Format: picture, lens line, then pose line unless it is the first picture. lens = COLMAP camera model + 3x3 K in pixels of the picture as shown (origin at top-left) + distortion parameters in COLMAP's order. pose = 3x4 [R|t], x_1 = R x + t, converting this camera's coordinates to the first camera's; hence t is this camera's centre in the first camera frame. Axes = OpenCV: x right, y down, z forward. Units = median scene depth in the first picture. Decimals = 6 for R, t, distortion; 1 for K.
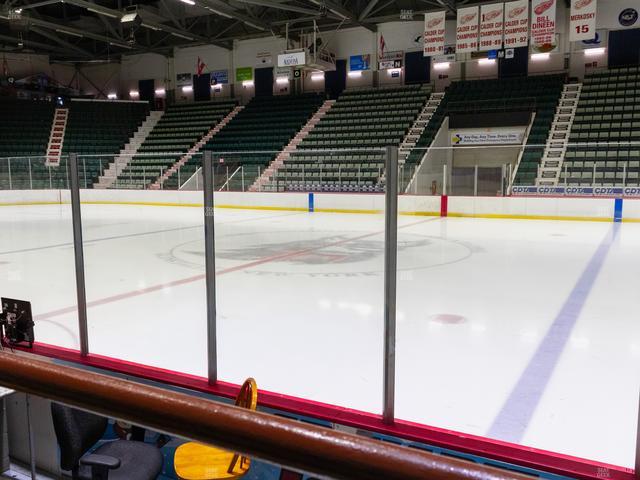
lens RADIAL K [[582.7, 0, 320.0], [0, 582.7, 241.9], [0, 0, 1]] dist [0.005613, -0.004866]
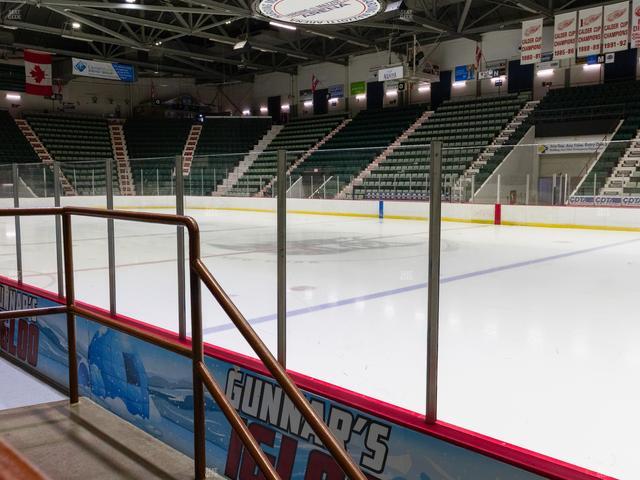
lens RADIAL K [[604.1, 0, 320.0], [0, 604.1, 240.0], [0, 0, 1]] dist [0.009556, -0.013868]
pose [[0.961297, 0.028020, -0.274086, 0.146262], [-0.034138, 0.999263, -0.017574, 0.008760], [0.273391, 0.026251, 0.961545, -0.074686]]
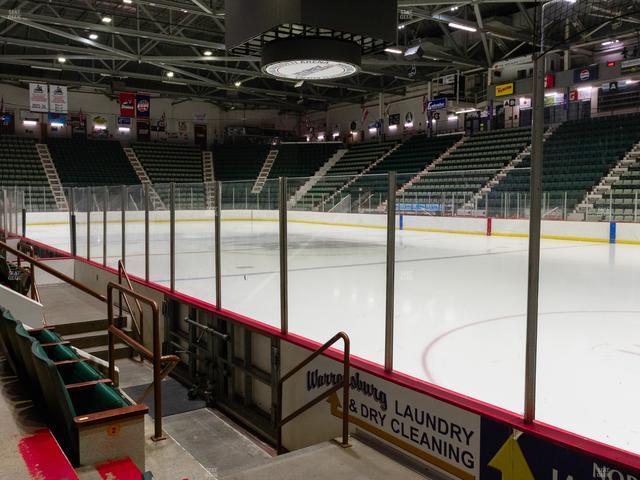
lens RADIAL K [[596.4, 0, 319.9], [0, 596.4, 239.1], [0, 0, 1]] dist [0.013001, -0.005068]
pose [[0.893890, 0.032371, -0.447116, 0.326937], [-0.055098, 0.997761, -0.037917, 0.021666], [0.444887, 0.058529, 0.893672, -0.183397]]
